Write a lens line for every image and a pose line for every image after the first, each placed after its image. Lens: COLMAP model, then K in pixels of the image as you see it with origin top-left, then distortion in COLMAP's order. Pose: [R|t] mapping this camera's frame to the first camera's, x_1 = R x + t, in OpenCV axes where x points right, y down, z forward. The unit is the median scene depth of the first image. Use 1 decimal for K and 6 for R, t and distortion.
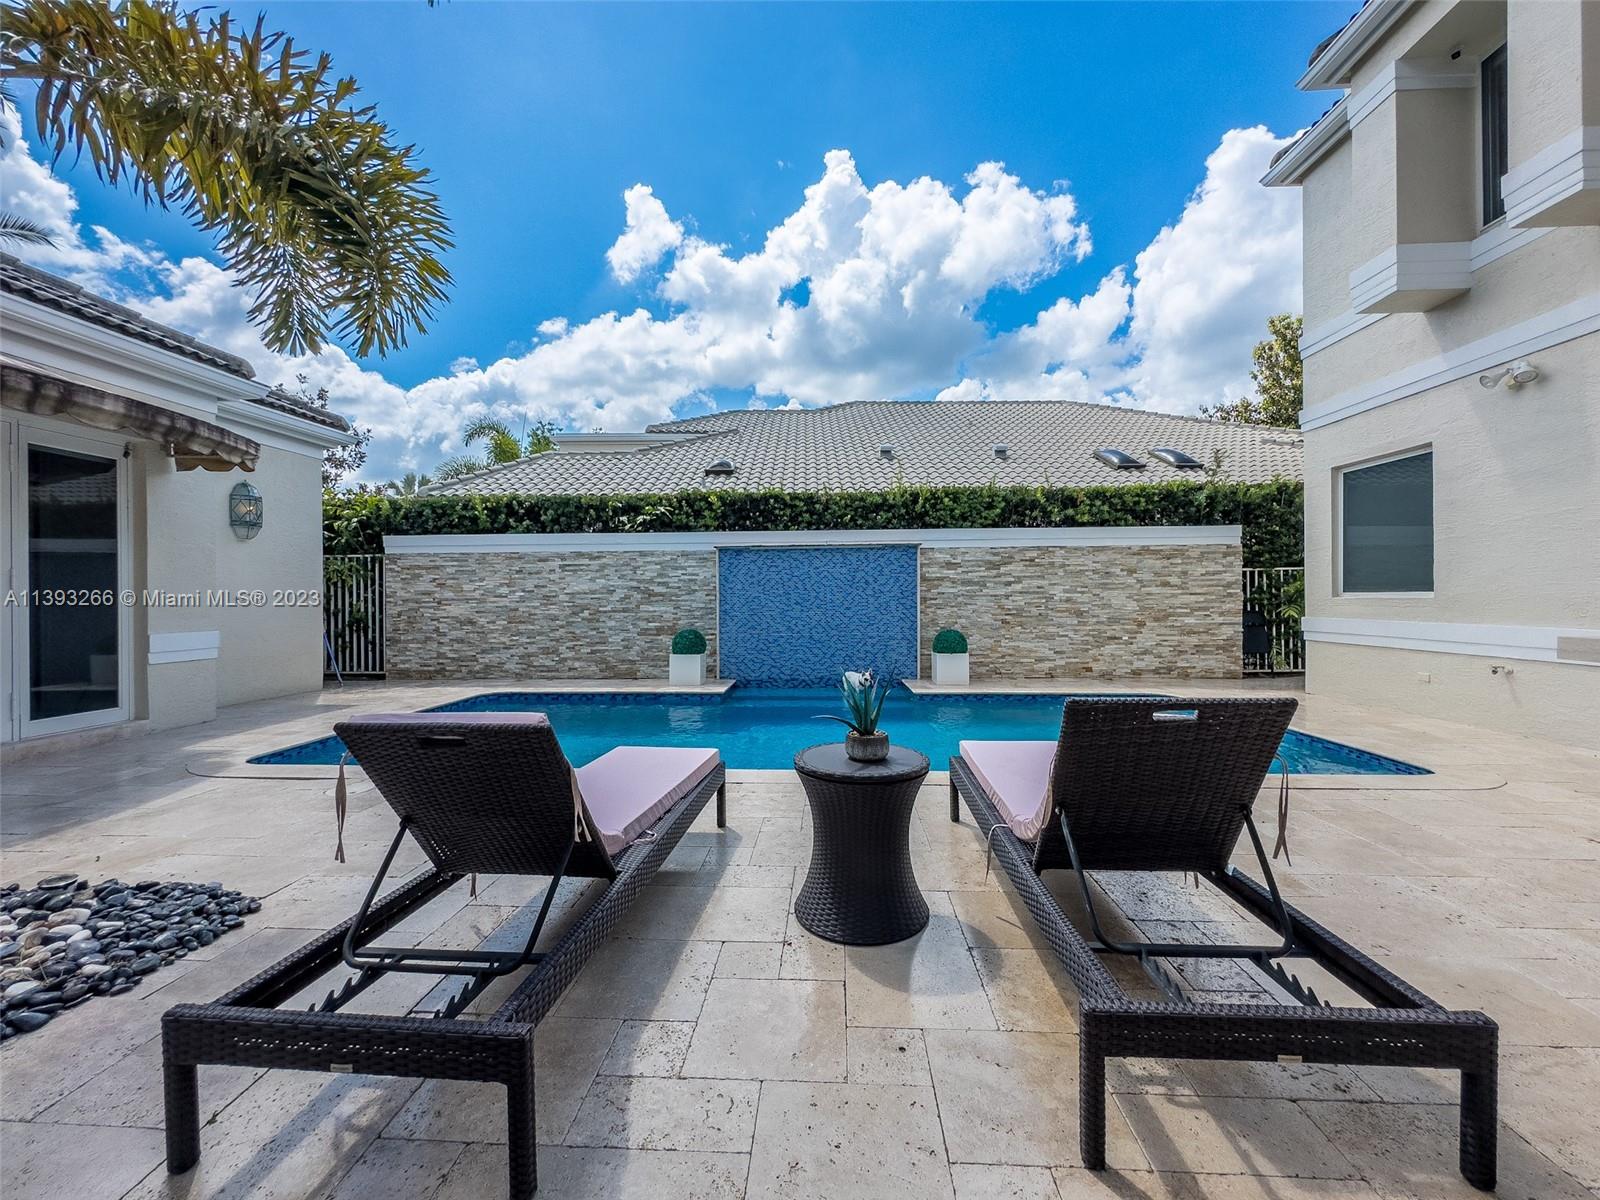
lens RADIAL K [[649.1, 0, 792.4], [0, 649.1, 598.8], [0, 0, 1]] dist [-0.002331, 0.000984]
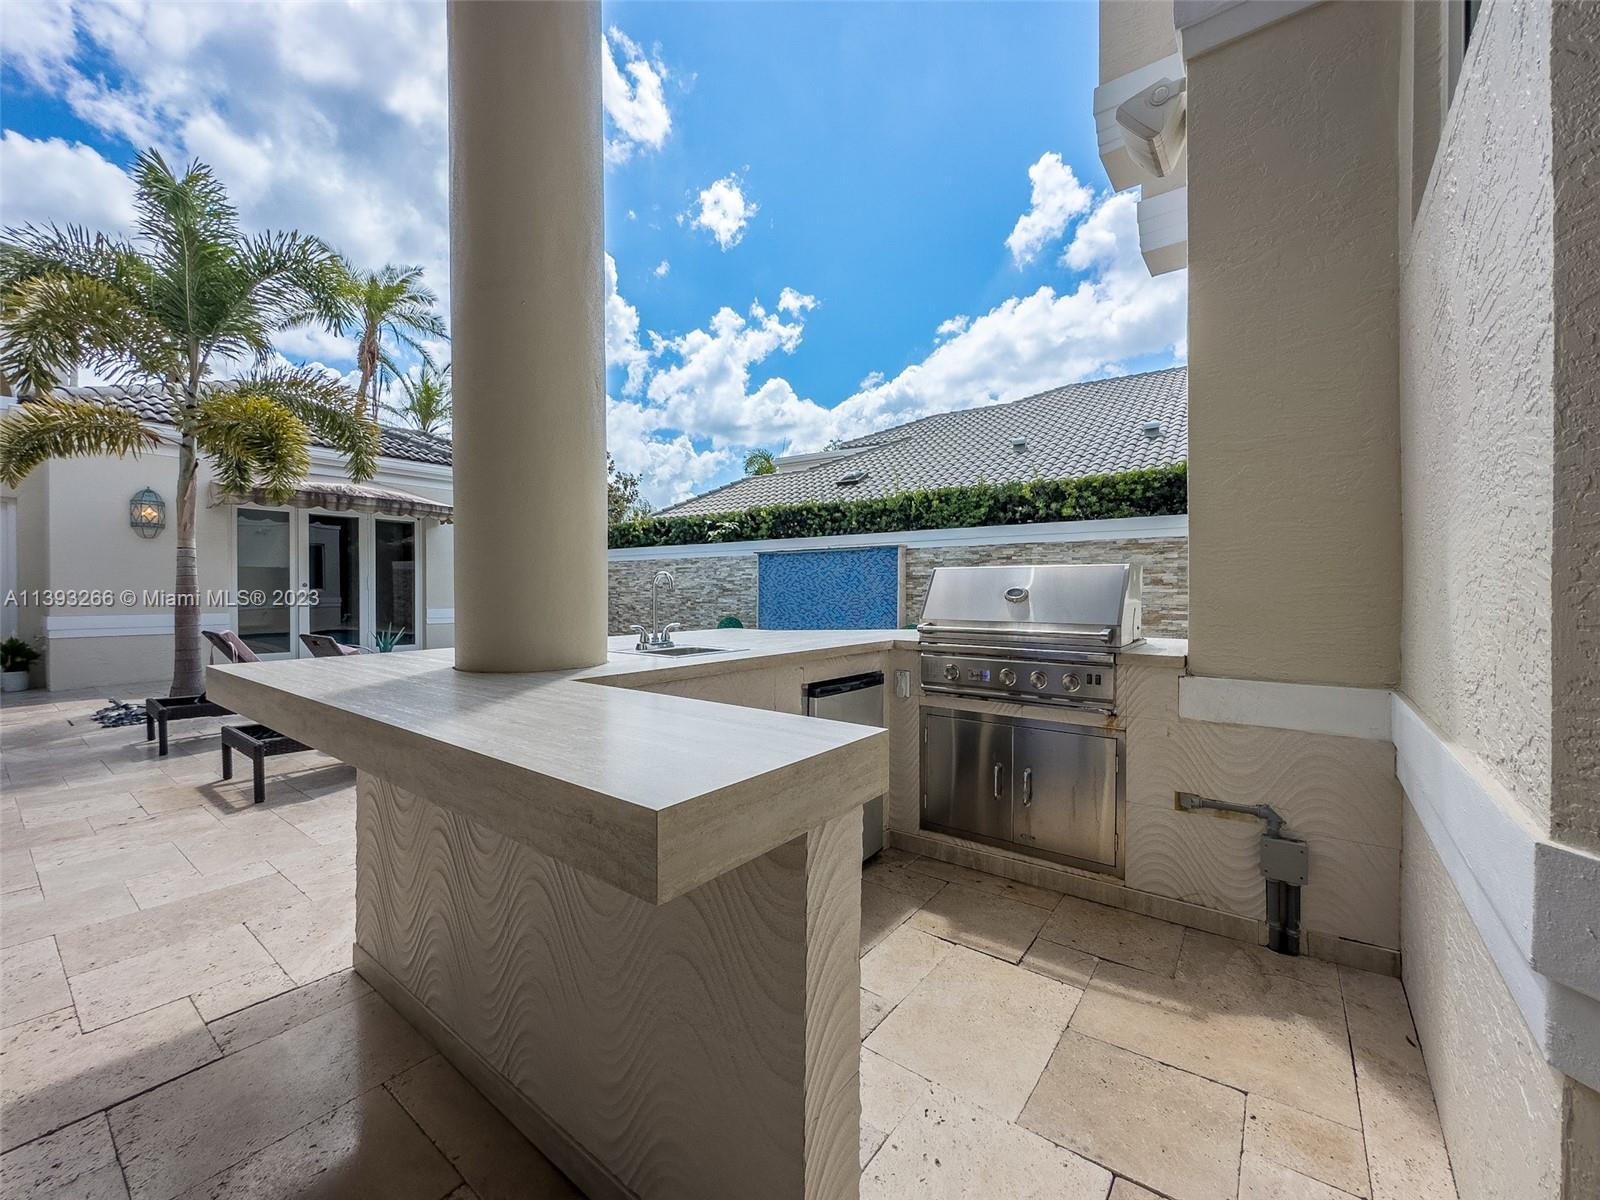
lens RADIAL K [[649.1, 0, 771.9], [0, 649.1, 590.2], [0, 0, 1]] dist [-0.002331, 0.000984]
pose [[0.810409, 0.007659, -0.585815, 0.627406], [-0.009195, 0.999958, 0.000353, -0.007116], [0.585793, 0.005101, 0.810445, -0.007678]]
